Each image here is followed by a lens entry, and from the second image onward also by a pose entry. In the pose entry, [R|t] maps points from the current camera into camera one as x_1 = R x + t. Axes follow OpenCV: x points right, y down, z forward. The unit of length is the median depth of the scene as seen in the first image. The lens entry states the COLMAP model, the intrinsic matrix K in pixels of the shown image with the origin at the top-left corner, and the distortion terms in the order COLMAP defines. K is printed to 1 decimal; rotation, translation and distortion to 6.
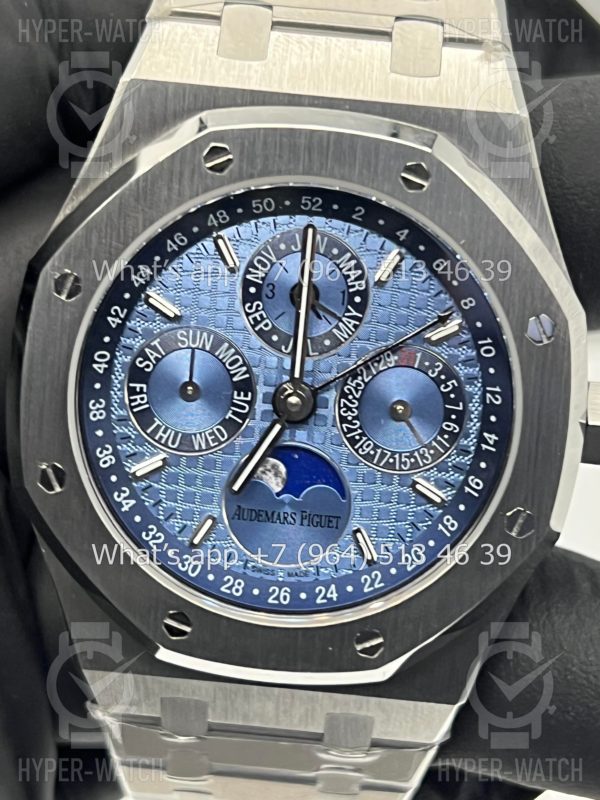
lens RADIAL K [[1866.6, 0, 301.7], [0, 1866.6, 400.4], [0, 0, 1]] dist [0.221501, 0.000000]
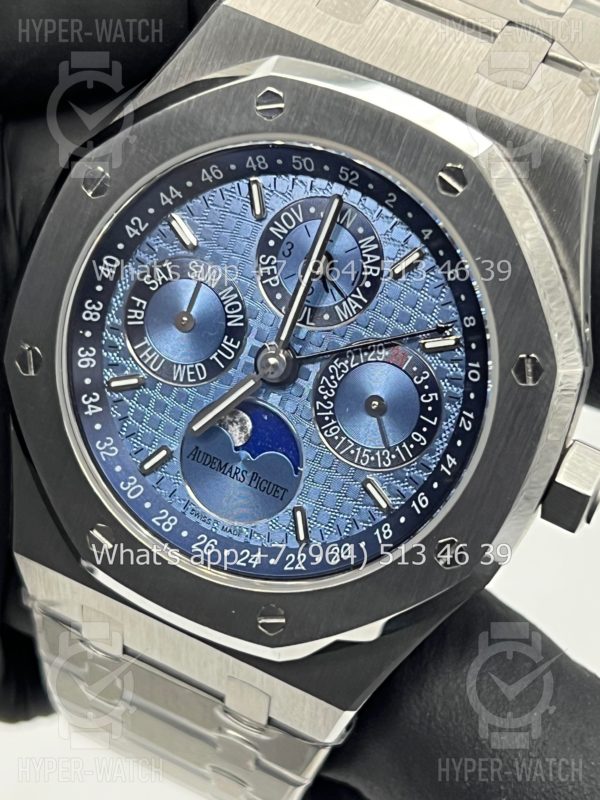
lens RADIAL K [[1866.6, 0, 304.6], [0, 1866.6, 403.4], [0, 0, 1]] dist [0.221501, 0.000000]
pose [[0.931193, 0.313387, -0.186194, 0.200098], [-0.311830, 0.949363, 0.038367, -0.021892], [0.188790, 0.022333, 0.981764, 0.032675]]
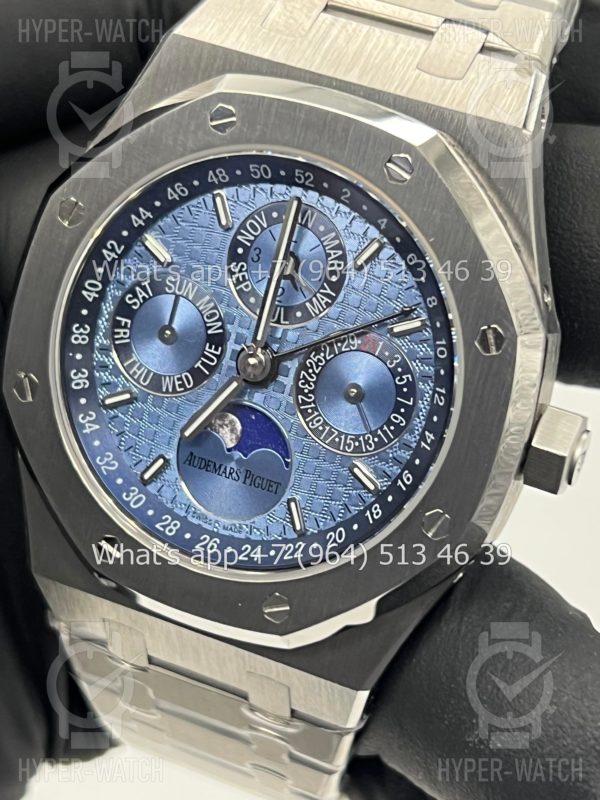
lens RADIAL K [[1866.6, 0, 297.5], [0, 1866.6, 398.9], [0, 0, 1]] dist [0.221501, 0.000000]
pose [[0.945944, 0.204928, -0.251387, 0.281441], [-0.210517, 0.977579, 0.004758, 0.009988], [0.246725, 0.048421, 0.967875, 0.003063]]
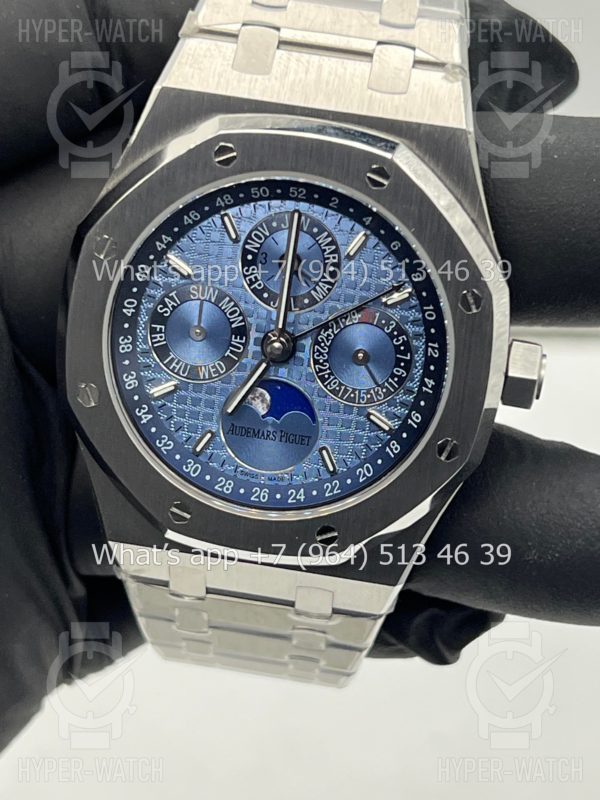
lens RADIAL K [[1866.6, 0, 294.3], [0, 1866.6, 398.4], [0, 0, 1]] dist [0.221501, 0.000000]
pose [[0.996467, 0.055070, -0.063409, 0.089953], [-0.050085, 0.995719, 0.077684, -0.063371], [0.067415, -0.074234, 0.994960, -0.274630]]
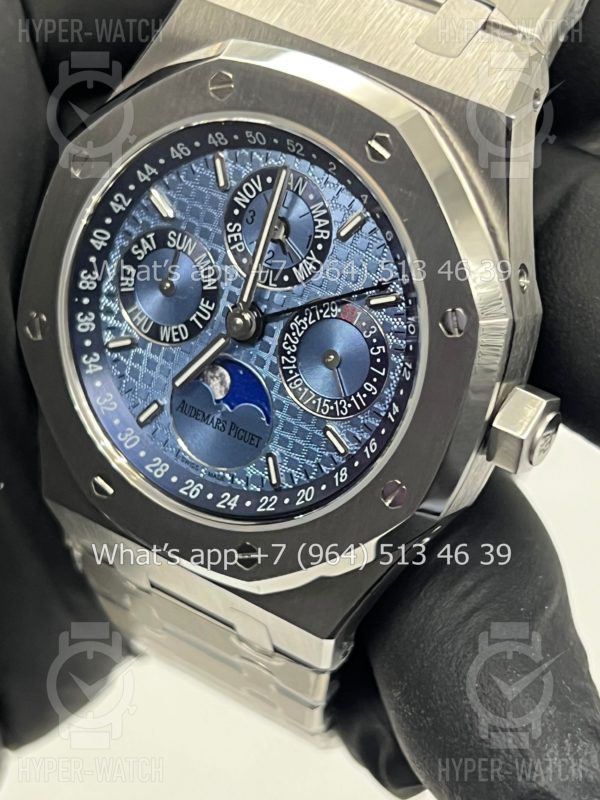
lens RADIAL K [[1866.6, 0, 292.1], [0, 1866.6, 398.6], [0, 0, 1]] dist [0.221501, 0.000000]
pose [[0.880538, 0.297772, -0.368762, 0.430119], [-0.268479, 0.954516, 0.129684, -0.104599], [0.390605, -0.015187, 0.920433, 0.017278]]
